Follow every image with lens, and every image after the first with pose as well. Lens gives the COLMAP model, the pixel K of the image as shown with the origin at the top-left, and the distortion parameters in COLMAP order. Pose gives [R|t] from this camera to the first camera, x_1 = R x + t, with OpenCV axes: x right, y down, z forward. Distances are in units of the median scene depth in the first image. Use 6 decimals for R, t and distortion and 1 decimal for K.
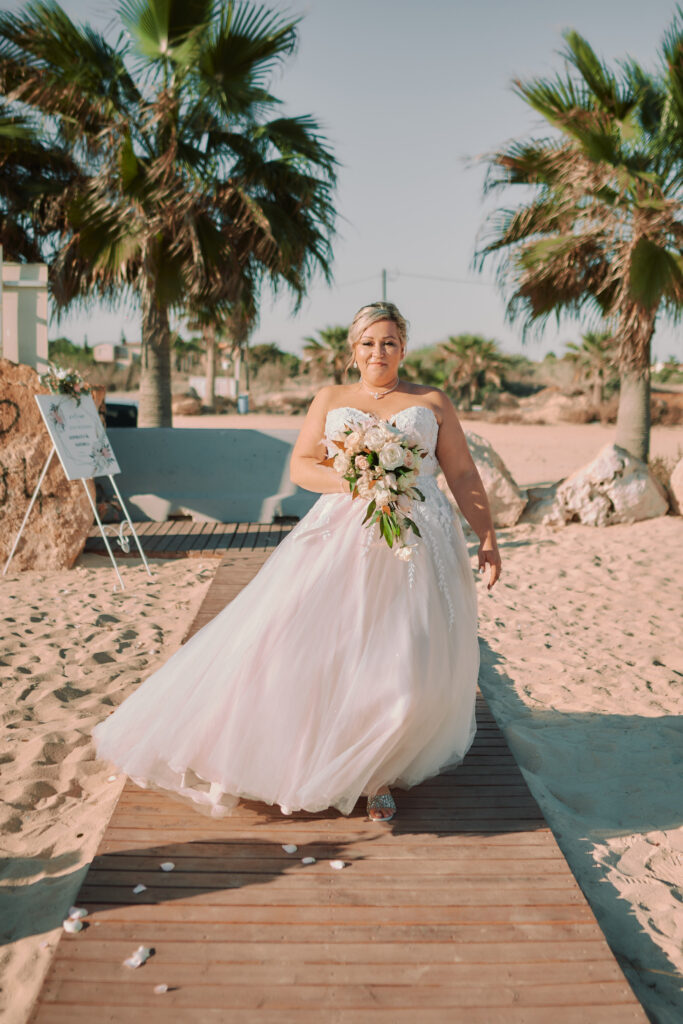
lens RADIAL K [[1145.9, 0, 339.4], [0, 1145.9, 511.2], [0, 0, 1]] dist [-0.092026, 0.000000]
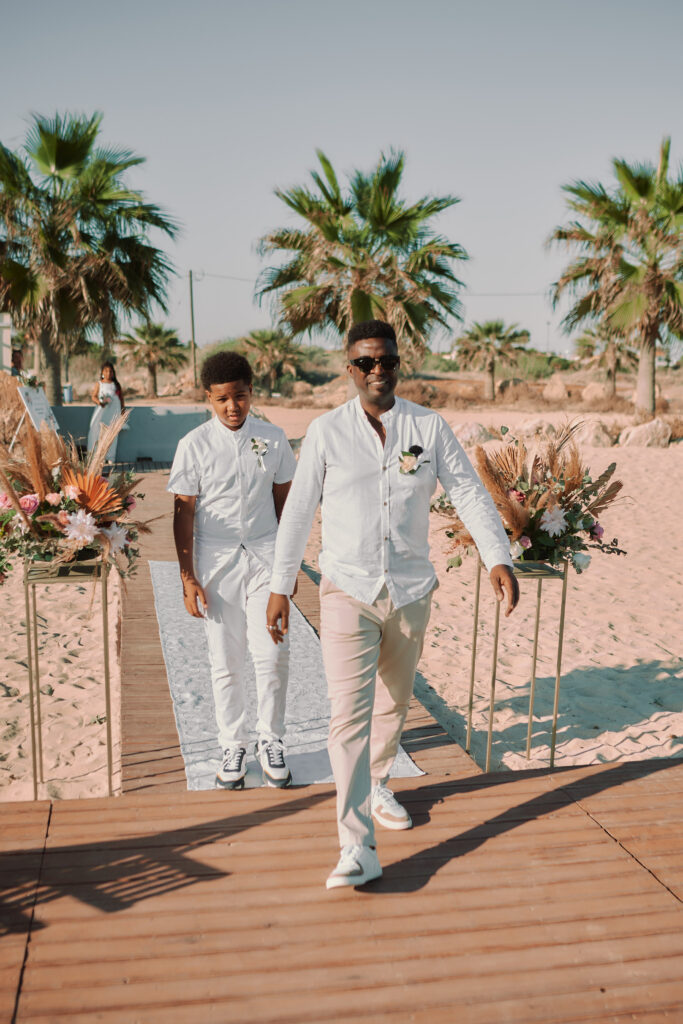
lens RADIAL K [[1145.9, 0, 340.0], [0, 1145.9, 520.7], [0, 0, 1]] dist [-0.092026, 0.000000]
pose [[0.985891, -0.026645, 0.165257, -0.008886], [0.023658, 0.999520, 0.020020, 0.014459], [-0.165711, -0.015828, 0.986047, -0.145083]]
